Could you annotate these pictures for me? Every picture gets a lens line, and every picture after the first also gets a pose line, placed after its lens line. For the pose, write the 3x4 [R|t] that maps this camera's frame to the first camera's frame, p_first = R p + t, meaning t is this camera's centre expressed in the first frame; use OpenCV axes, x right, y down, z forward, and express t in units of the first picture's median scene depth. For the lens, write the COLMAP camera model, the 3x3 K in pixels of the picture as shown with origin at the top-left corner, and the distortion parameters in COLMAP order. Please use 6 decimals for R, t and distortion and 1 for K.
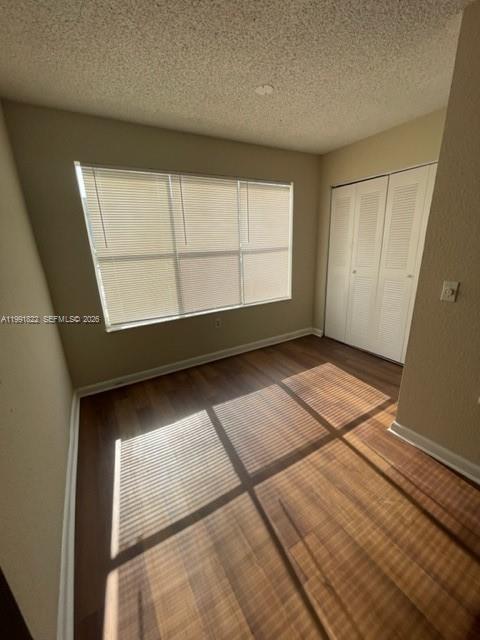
lens RADIAL K [[257.4, 0, 242.5], [0, 257.4, 318.9], [0, 0, 1]] dist [-0.000149, -0.000065]
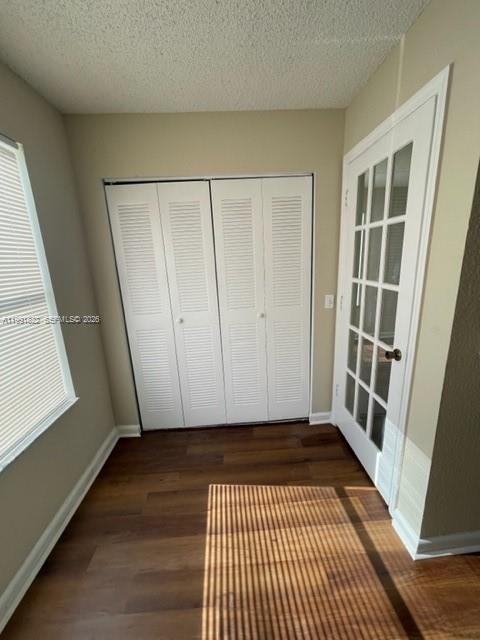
lens RADIAL K [[257.4, 0, 240.1], [0, 257.4, 320.4], [0, 0, 1]] dist [-0.000149, -0.000065]
pose [[0.475255, -0.190065, 0.859074, -0.056068], [0.285095, 0.956977, 0.054005, -0.211583], [-0.832378, 0.219252, 0.508994, 0.656907]]
